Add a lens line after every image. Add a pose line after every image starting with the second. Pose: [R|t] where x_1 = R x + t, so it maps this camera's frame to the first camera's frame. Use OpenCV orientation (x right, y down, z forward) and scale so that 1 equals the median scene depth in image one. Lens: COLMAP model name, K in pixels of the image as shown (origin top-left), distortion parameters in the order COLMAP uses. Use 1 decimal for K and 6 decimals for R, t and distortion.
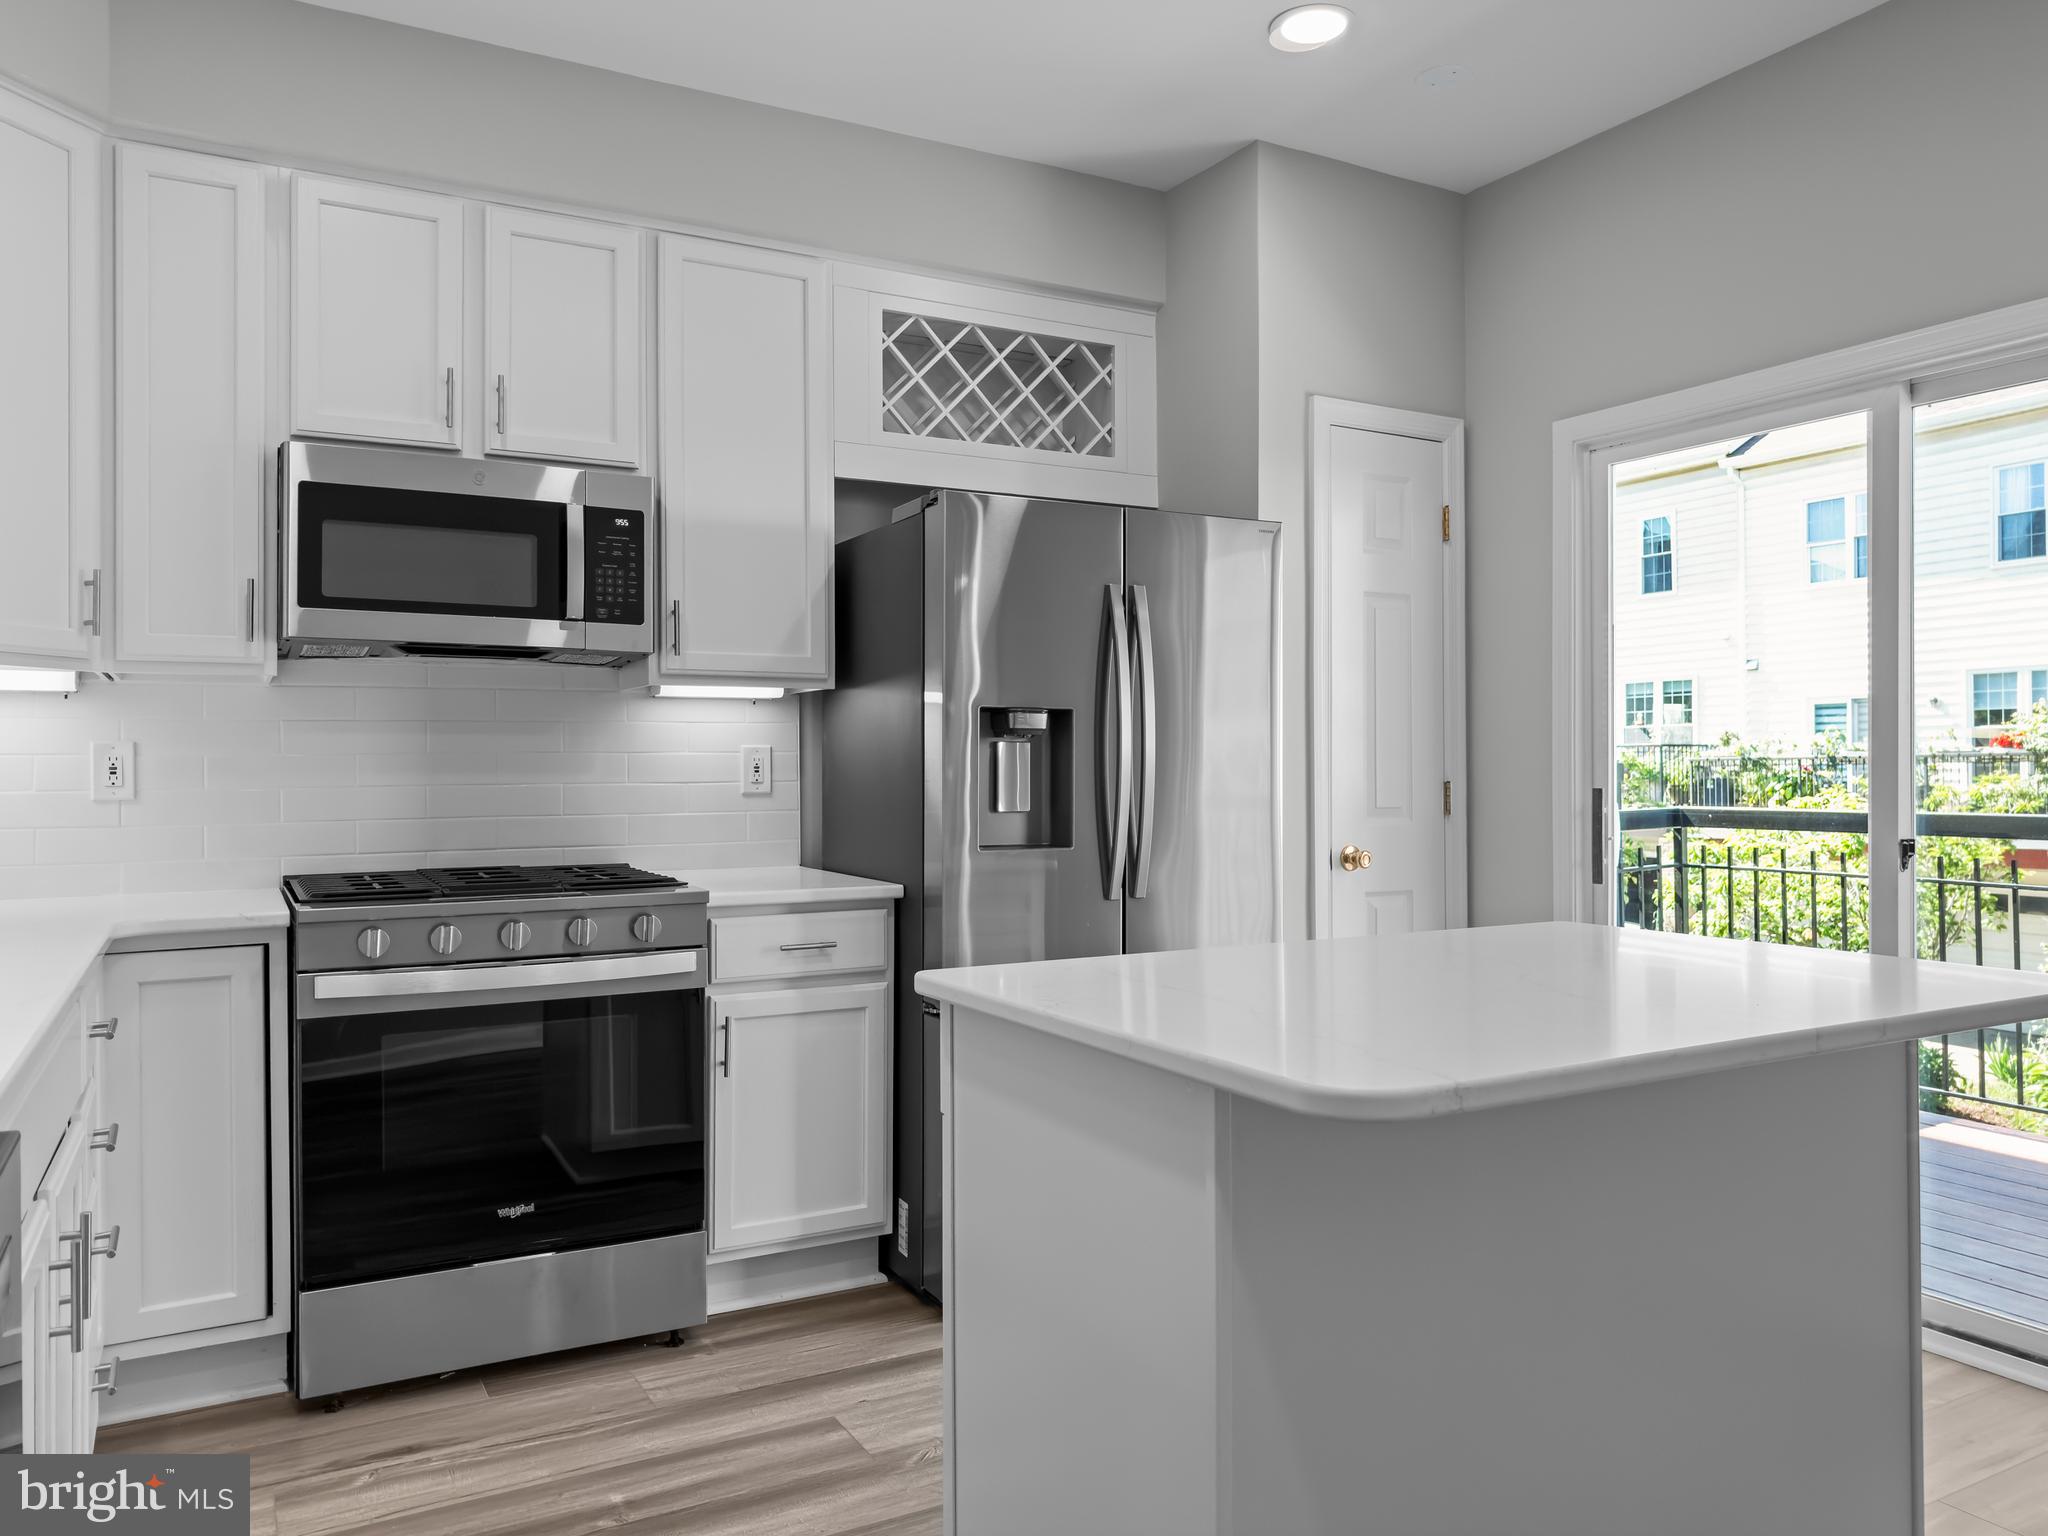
lens RADIAL K [[1462.3, 0, 1045.7], [0, 1462.3, 773.1], [0, 0, 1]] dist [0.001304, -0.003549]
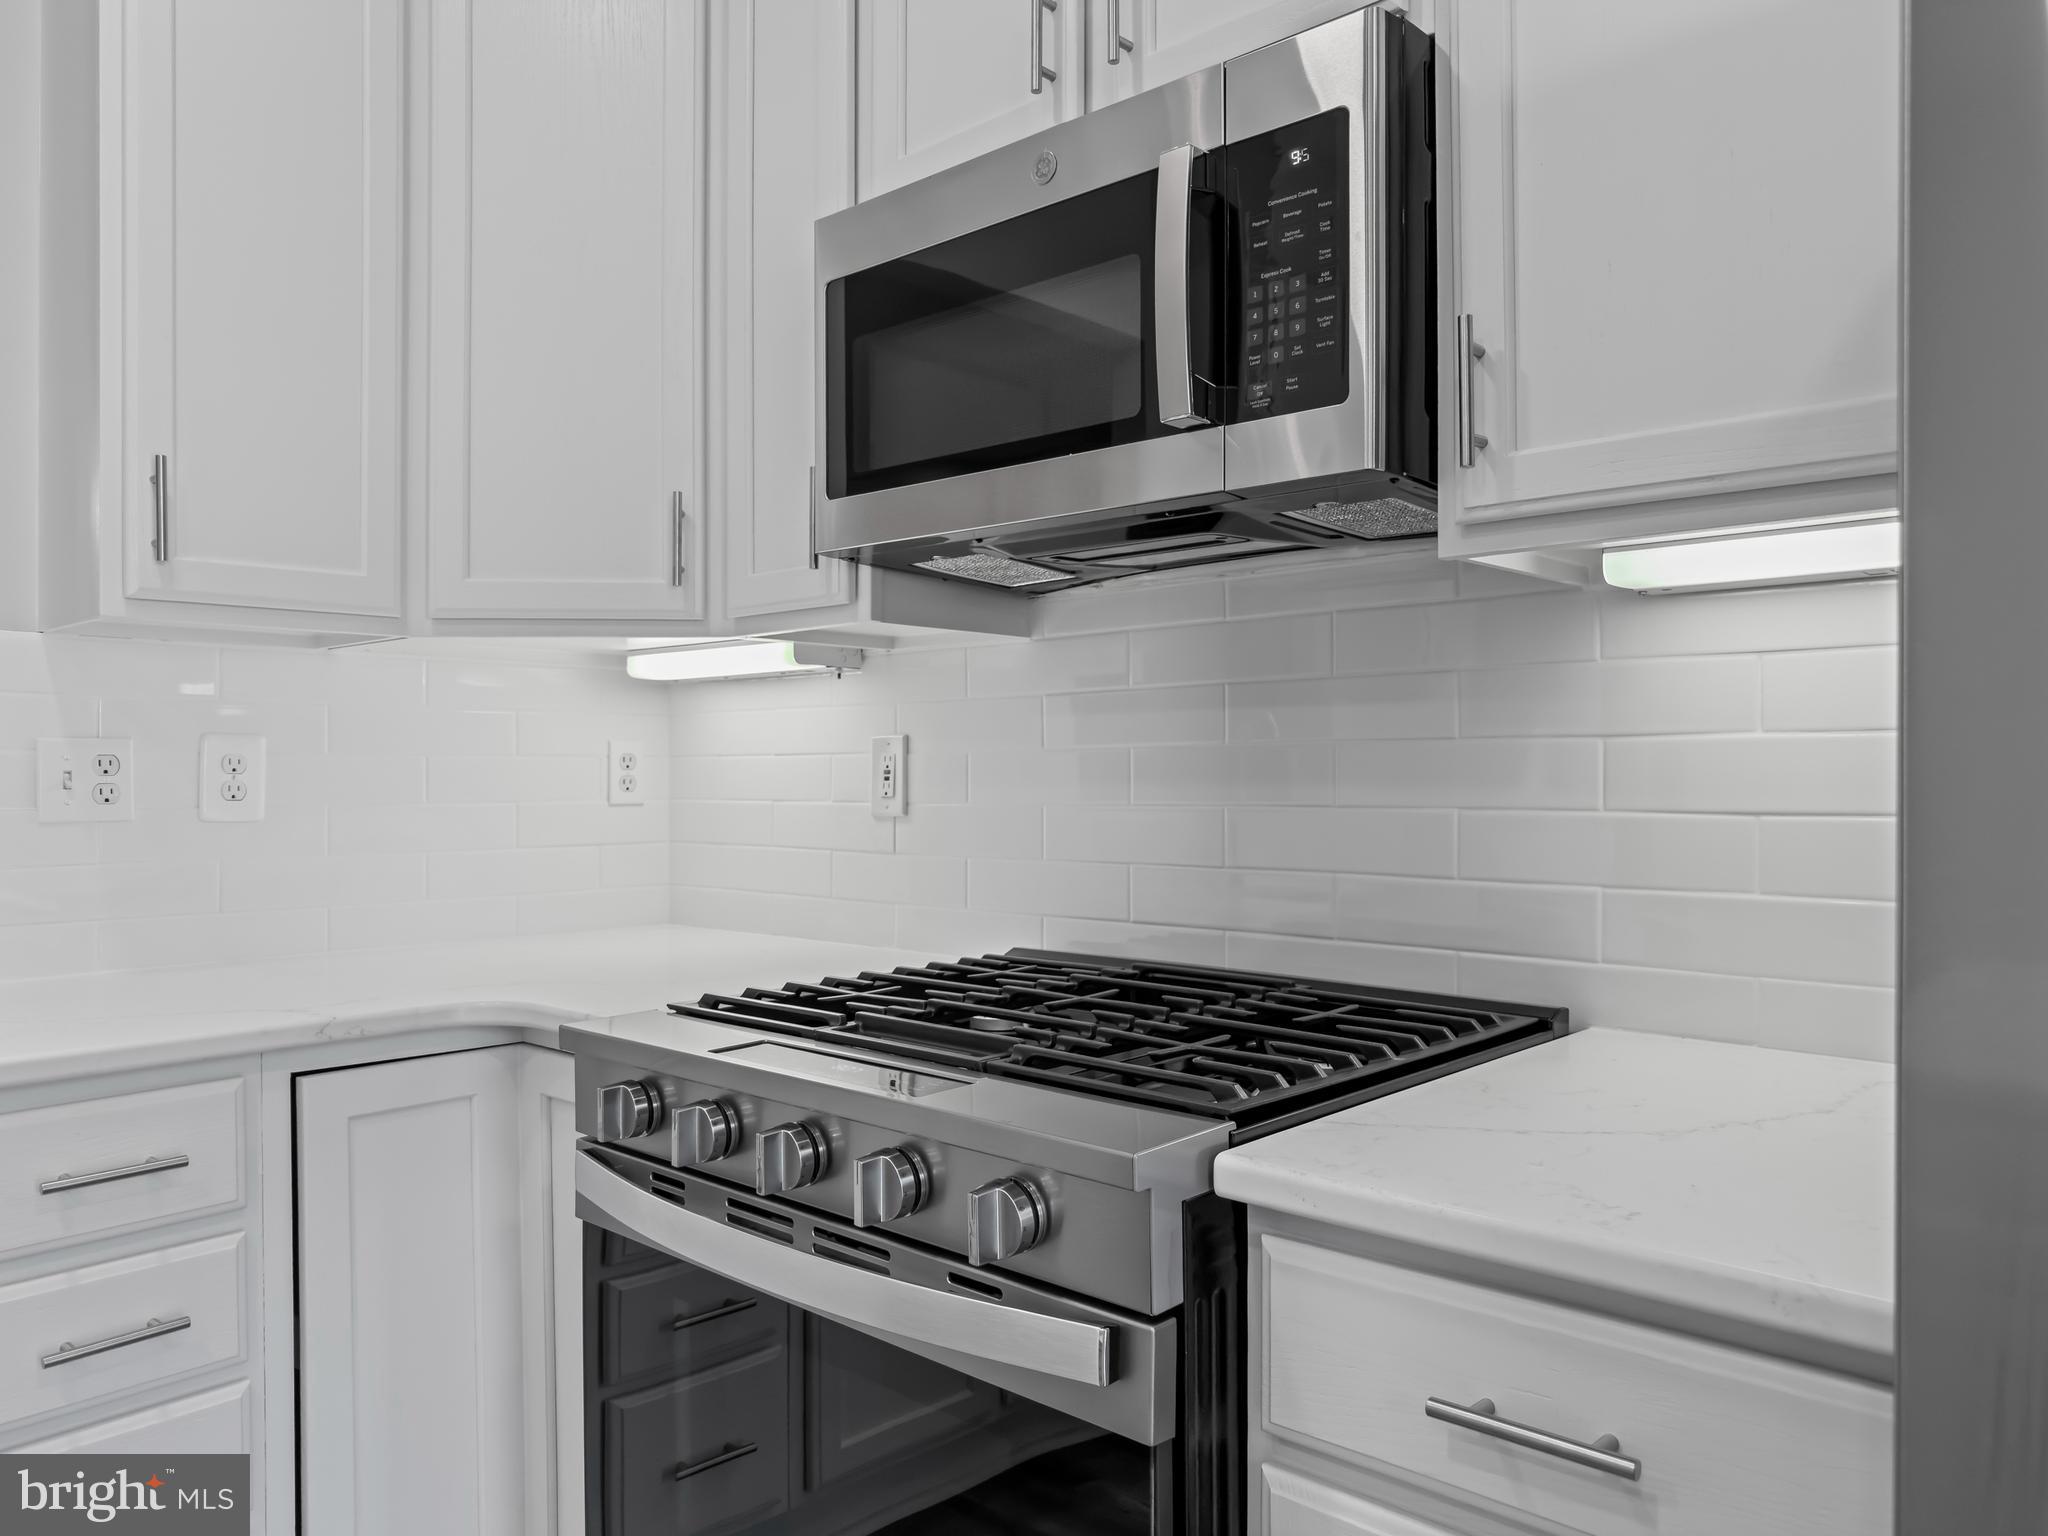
lens RADIAL K [[1477.7, 0, 1022.5], [0, 1477.7, 760.1], [0, 0, 1]] dist [0.011471, -0.039757]
pose [[0.297949, -0.001806, -0.954580, 0.068391], [-0.004692, 0.999983, -0.003356, -0.006401], [0.954570, 0.005479, 0.297935, 0.815044]]
